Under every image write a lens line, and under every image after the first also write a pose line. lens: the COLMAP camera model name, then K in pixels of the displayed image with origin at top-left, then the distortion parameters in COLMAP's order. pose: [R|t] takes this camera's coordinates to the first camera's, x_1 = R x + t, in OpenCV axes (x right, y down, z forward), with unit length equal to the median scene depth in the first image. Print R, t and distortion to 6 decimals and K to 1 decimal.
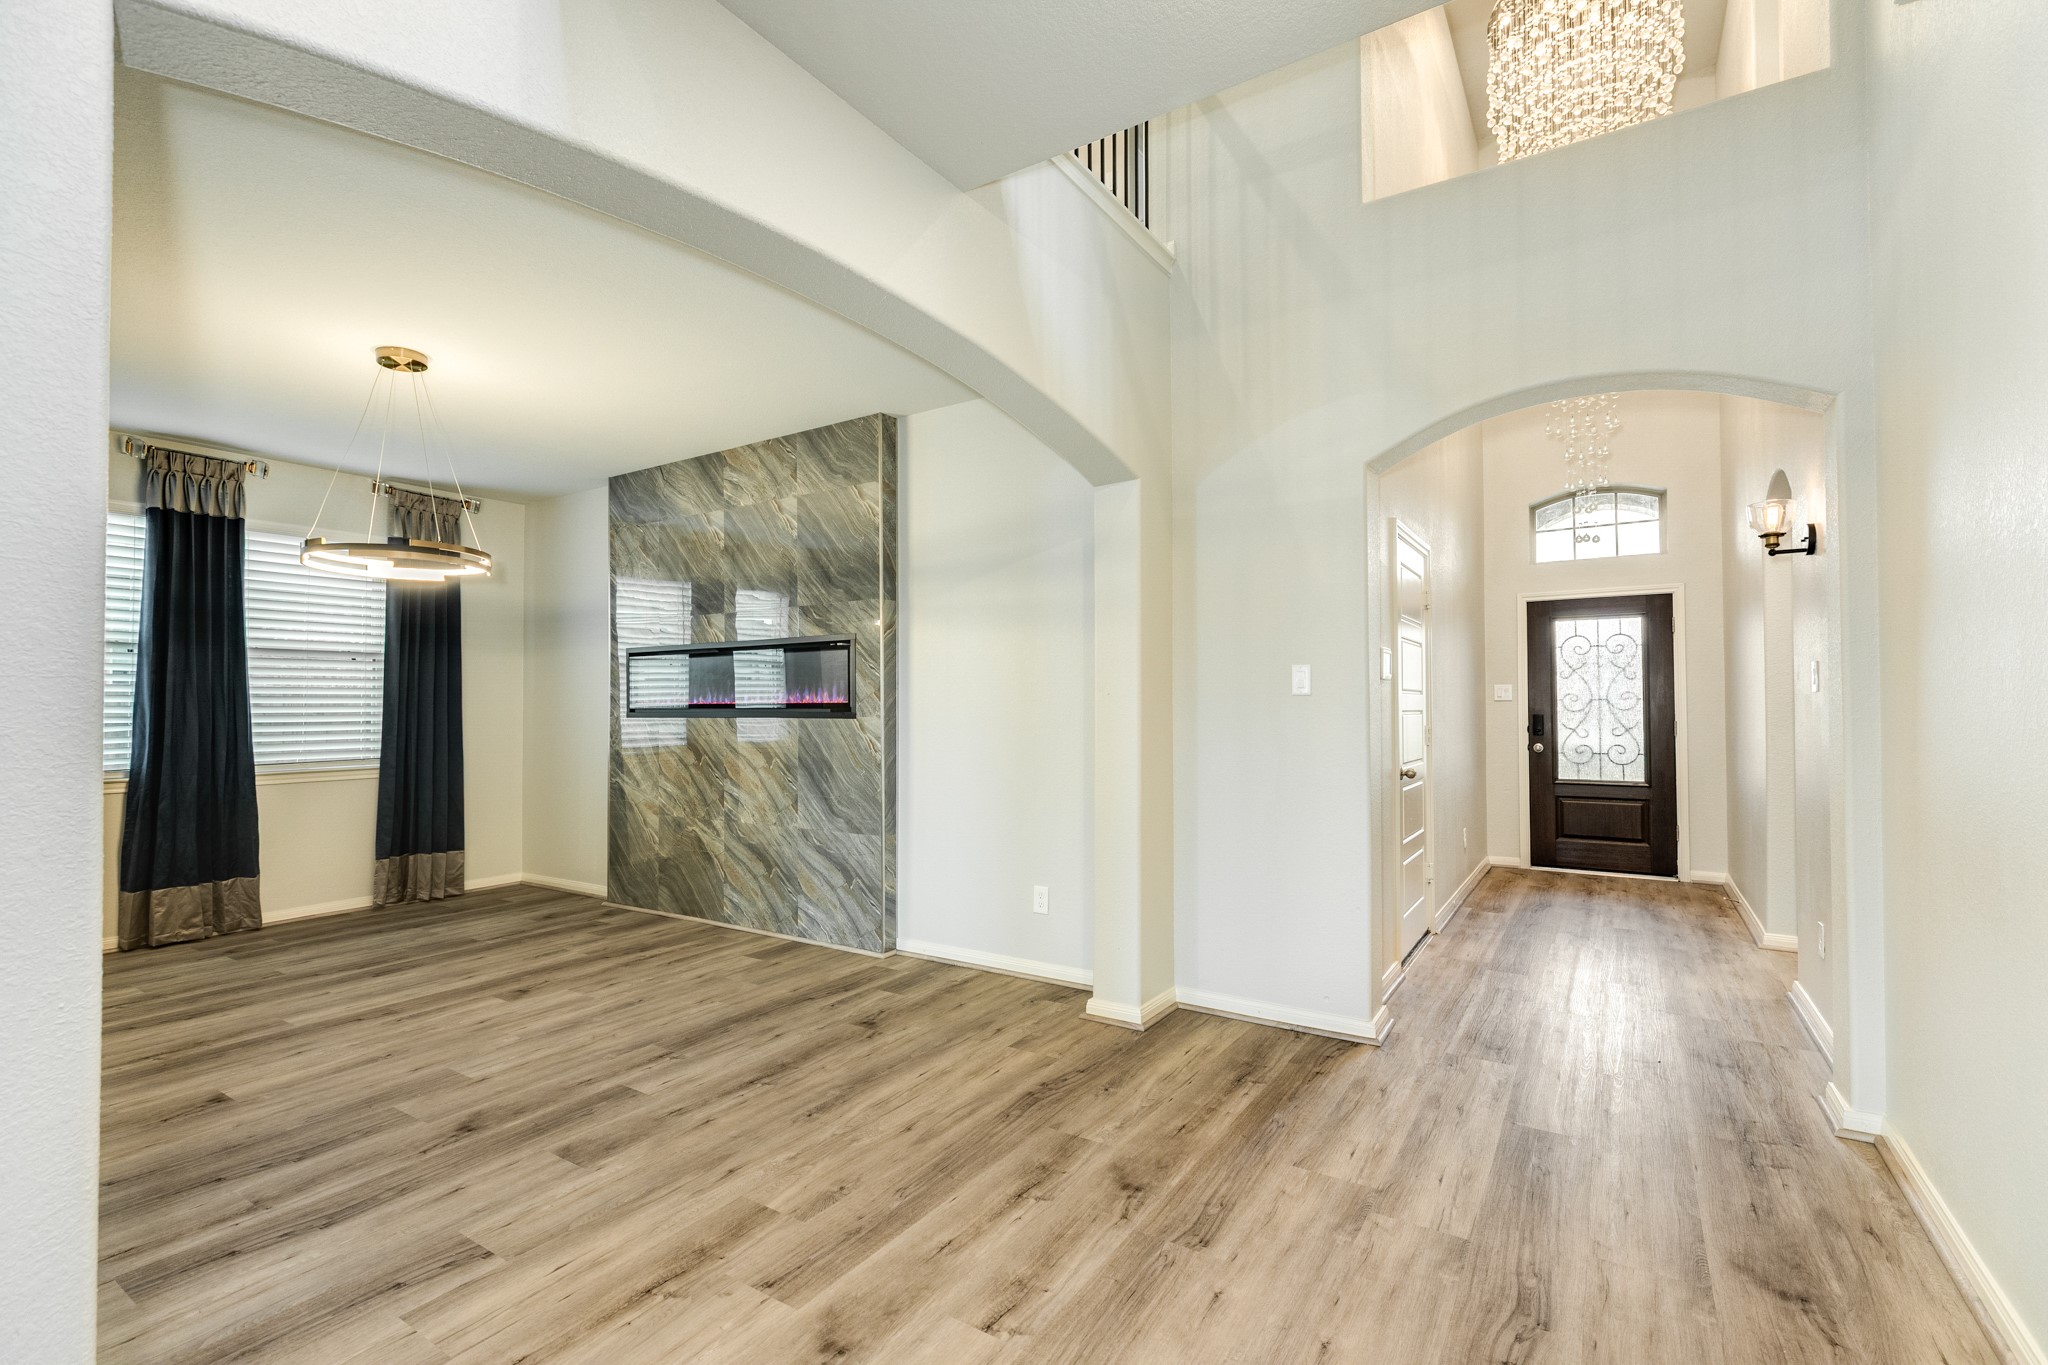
lens RADIAL K [[909.2, 0, 1023.0], [0, 909.2, 687.7], [0, 0, 1]] dist [0.005125, -0.000632]
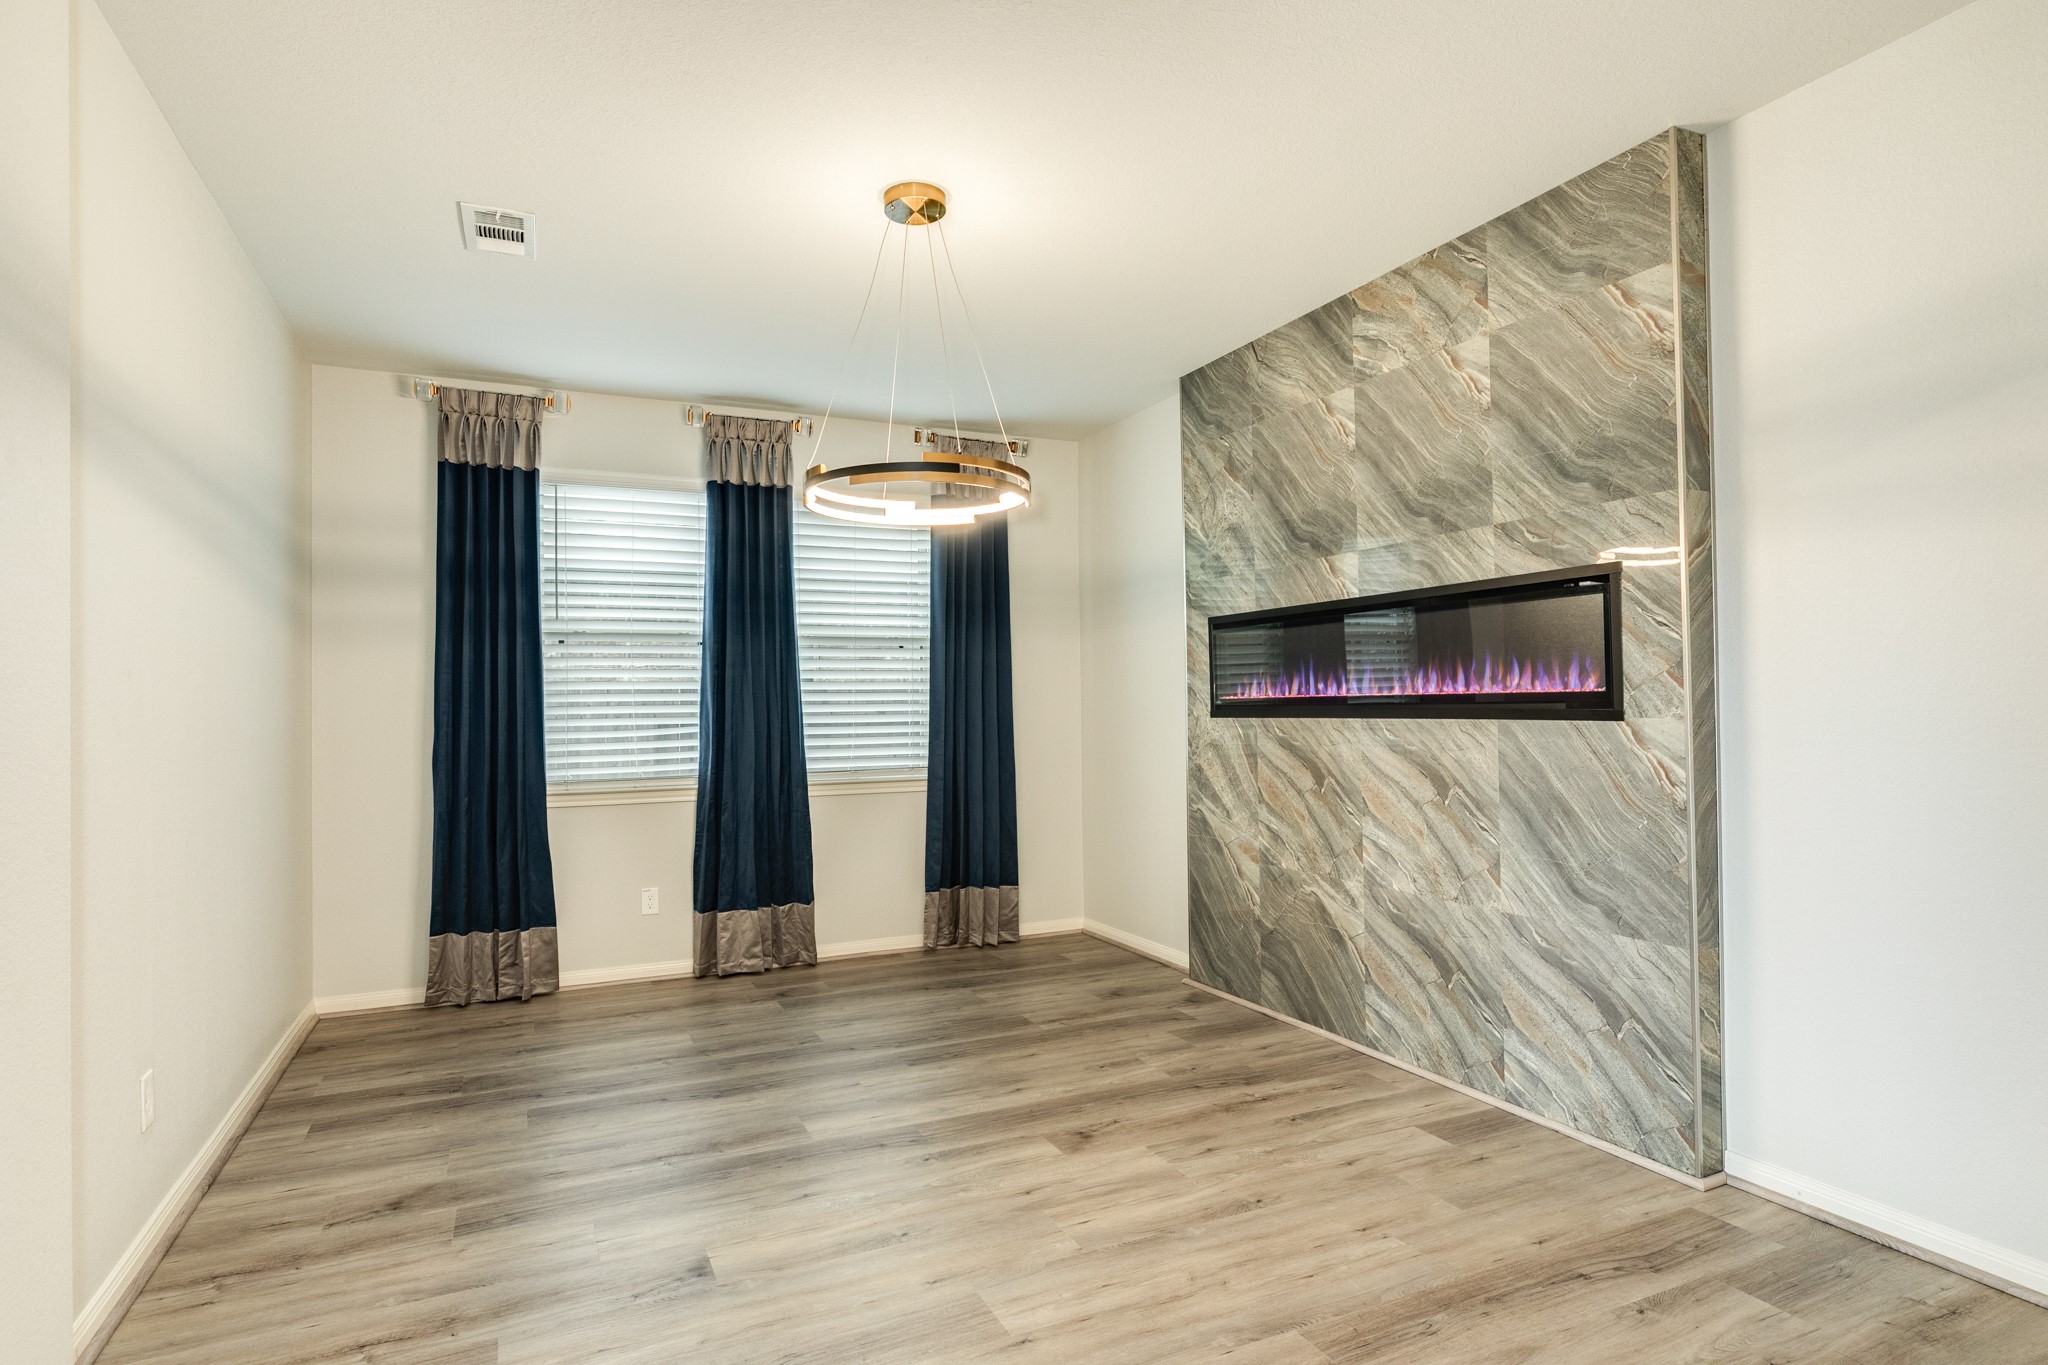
lens RADIAL K [[1084.9, 0, 1015.5], [0, 1084.9, 689.0], [0, 0, 1]] dist [-0.006314, -0.000477]
pose [[0.843801, -0.013417, -0.536489, -0.144267], [0.018545, 0.999819, 0.004163, 0.006072], [0.536336, -0.013462, 0.843897, 0.274545]]
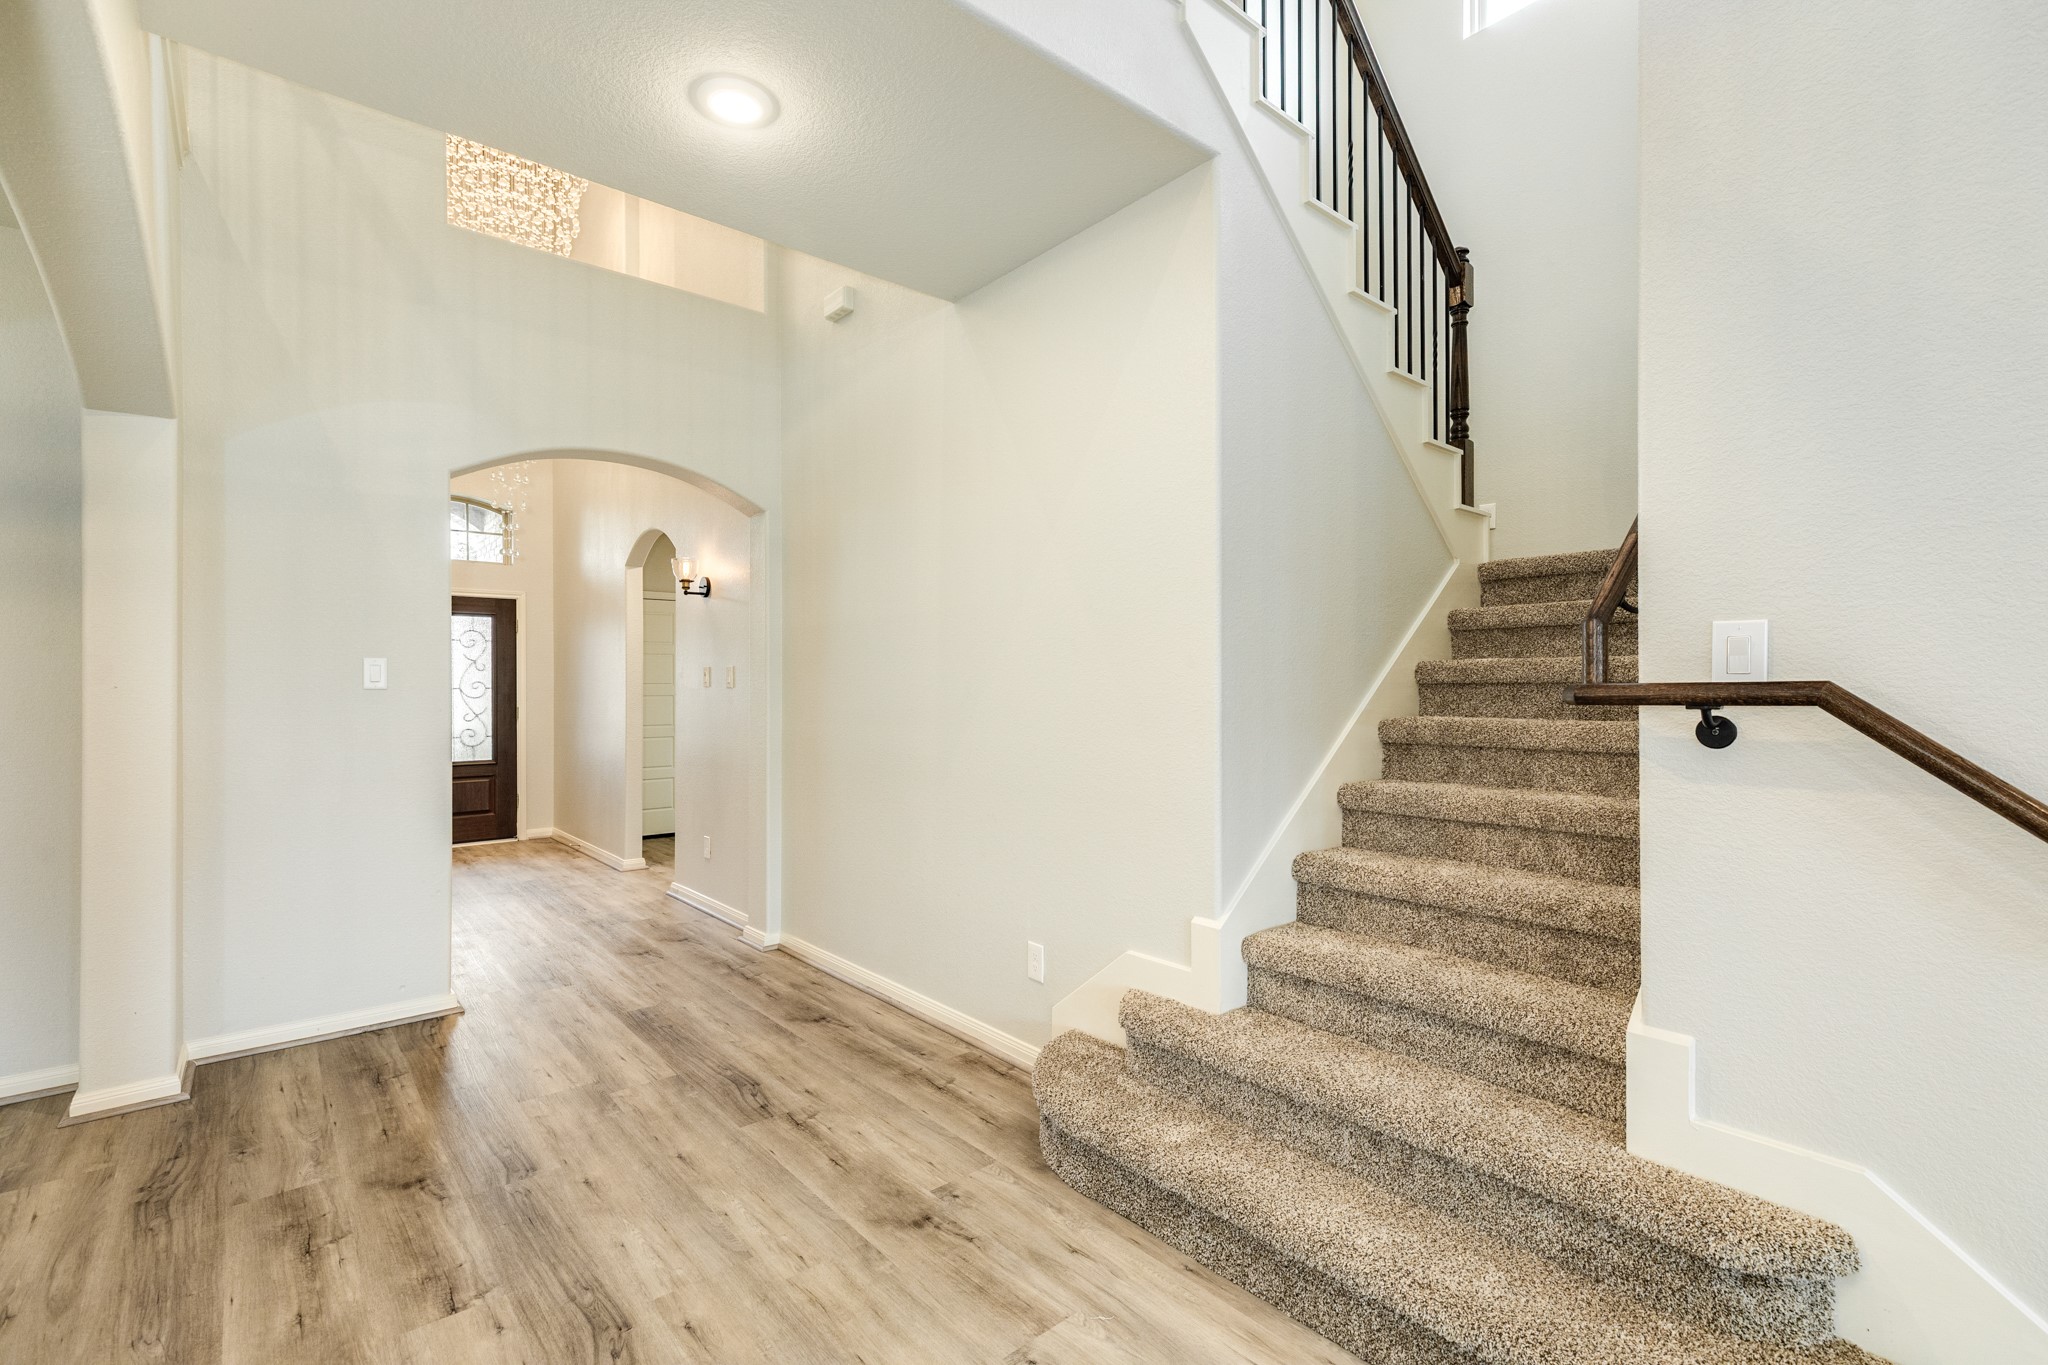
lens RADIAL K [[909.2, 0, 1027.0], [0, 909.2, 698.0], [0, 0, 1]] dist [0.005125, -0.000632]
pose [[0.278711, -0.008498, 0.960337, -0.336451], [-0.019461, 0.999706, 0.014494, -0.007415], [-0.960178, -0.022728, 0.278464, 0.041479]]
